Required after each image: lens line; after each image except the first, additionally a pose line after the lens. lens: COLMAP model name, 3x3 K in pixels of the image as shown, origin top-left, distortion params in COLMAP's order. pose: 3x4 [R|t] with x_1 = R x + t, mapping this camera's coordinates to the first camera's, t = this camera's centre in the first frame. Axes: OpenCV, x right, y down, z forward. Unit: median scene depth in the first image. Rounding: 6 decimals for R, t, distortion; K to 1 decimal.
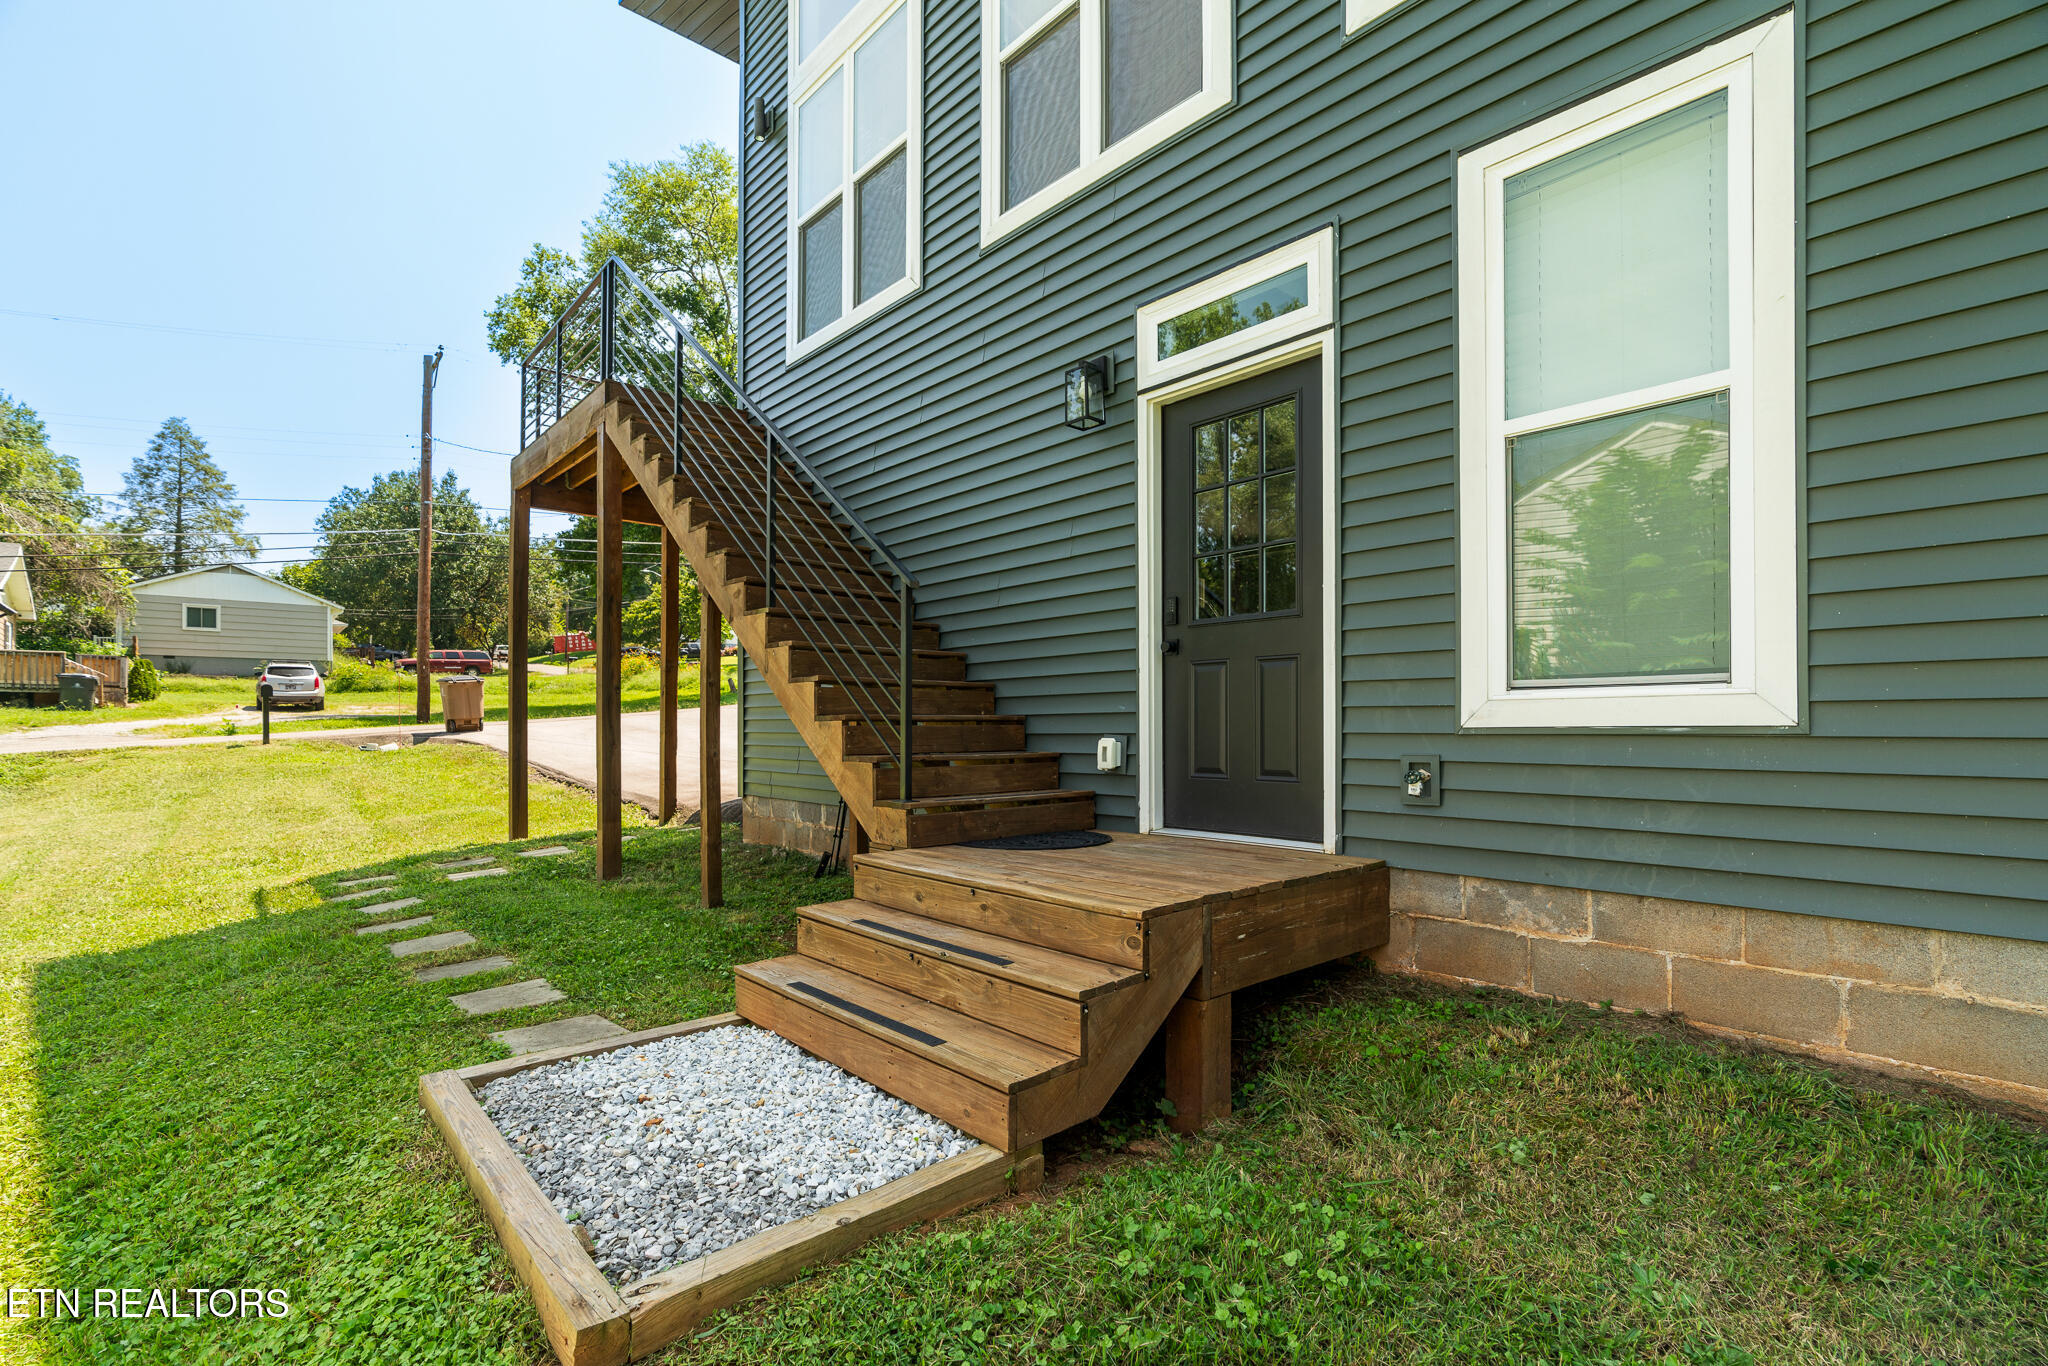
lens RADIAL K [[917.9, 0, 1015.1], [0, 917.9, 712.3], [0, 0, 1]] dist [-0.012072, 0.004237]
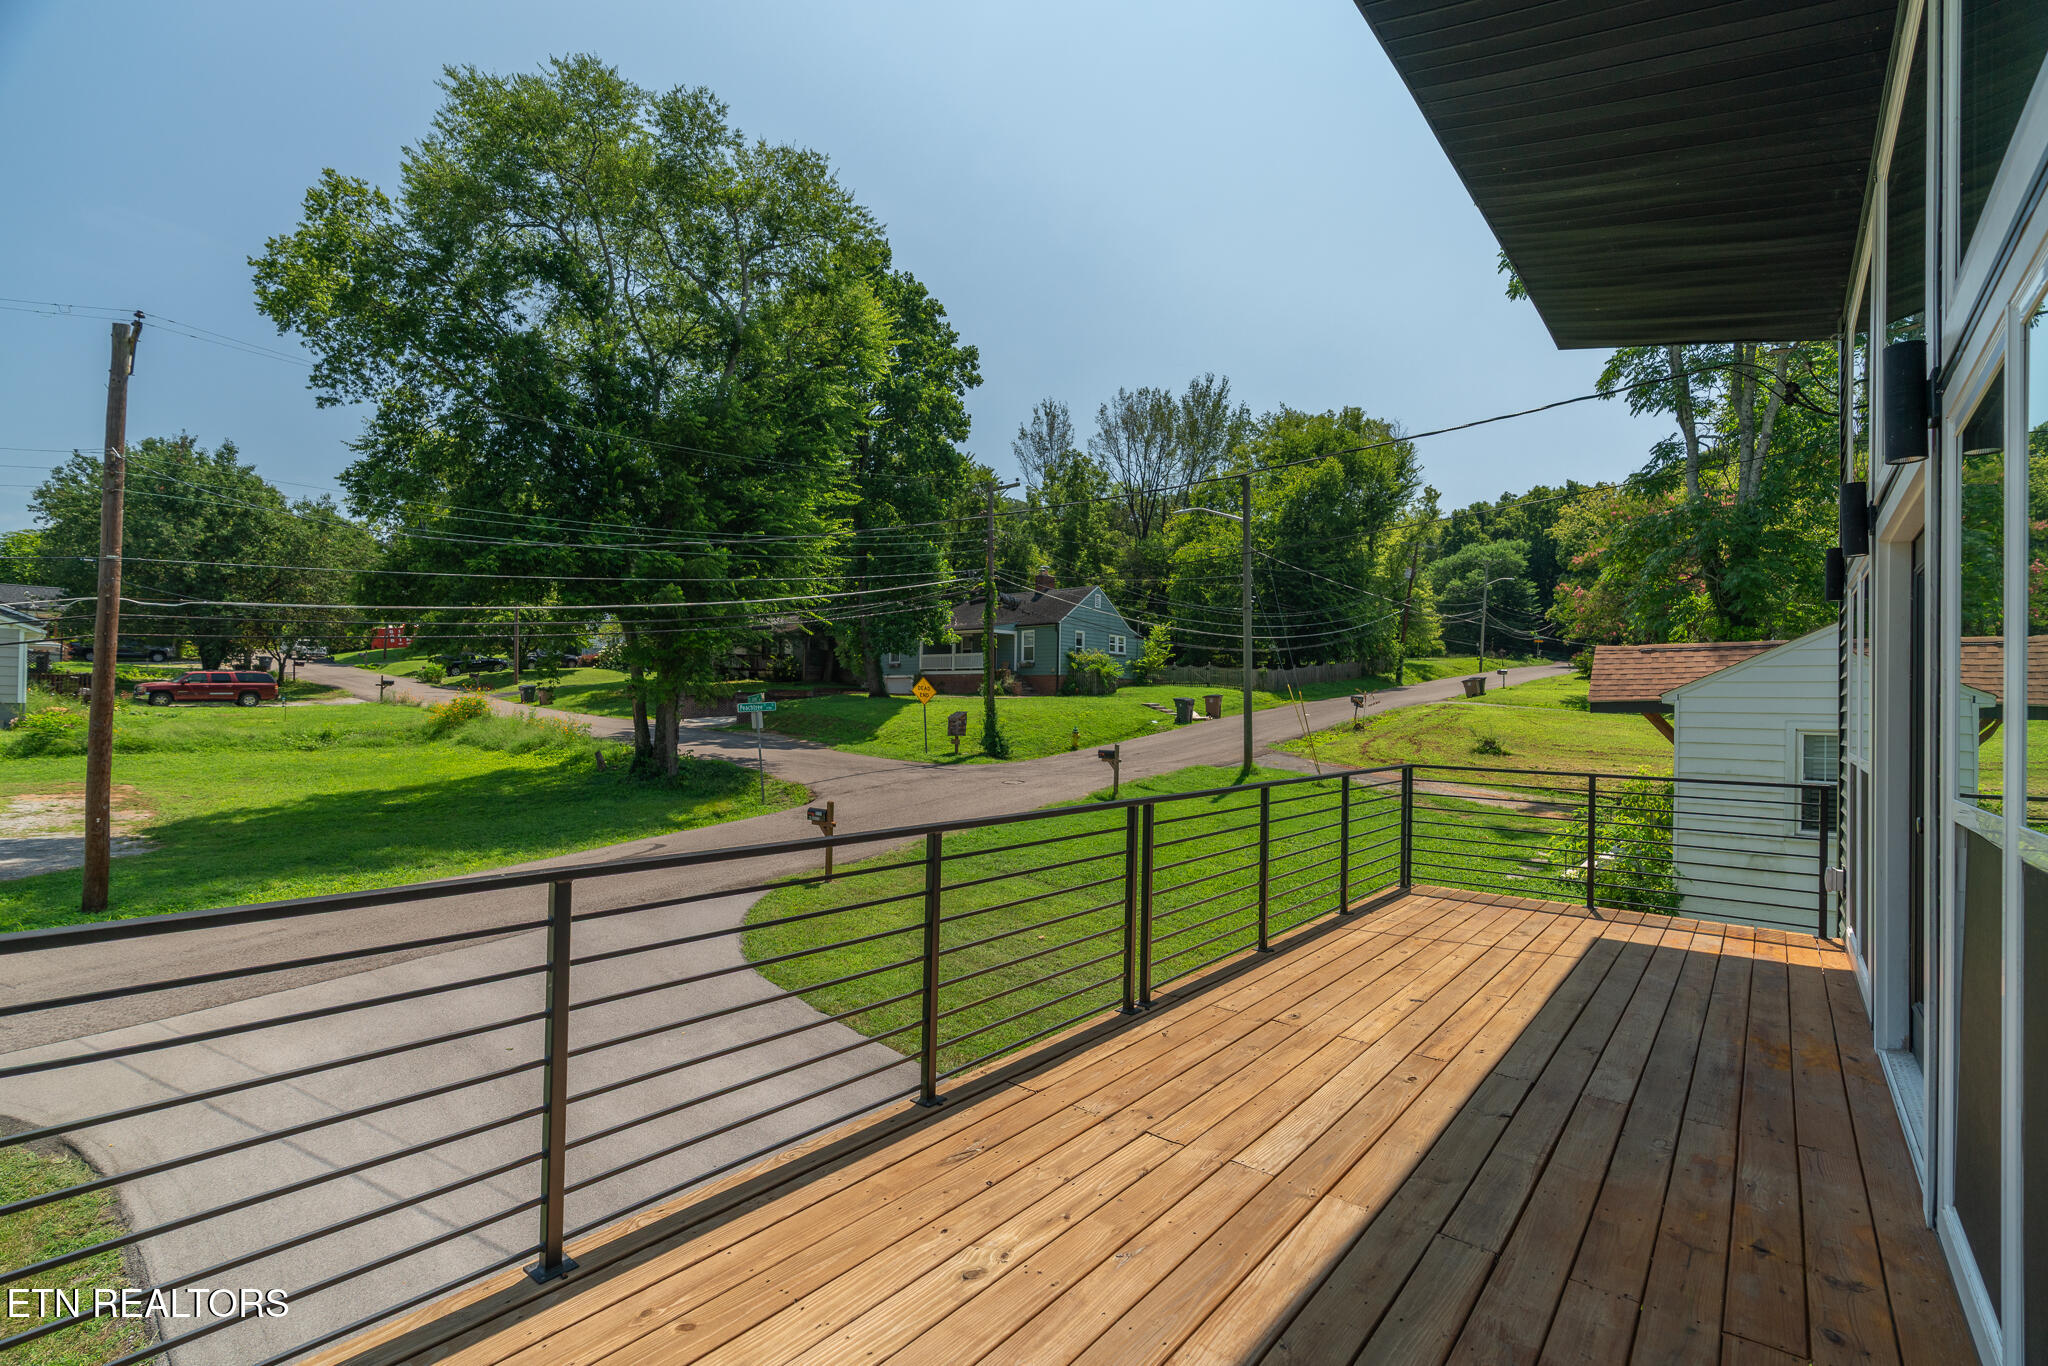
lens RADIAL K [[917.9, 0, 1026.1], [0, 917.9, 689.2], [0, 0, 1]] dist [-0.012072, 0.004237]
pose [[0.988025, 0.021996, 0.152720, -0.084933], [-0.020309, 0.999714, -0.012595, -0.105760], [-0.152953, 0.009343, 0.988189, 0.209427]]
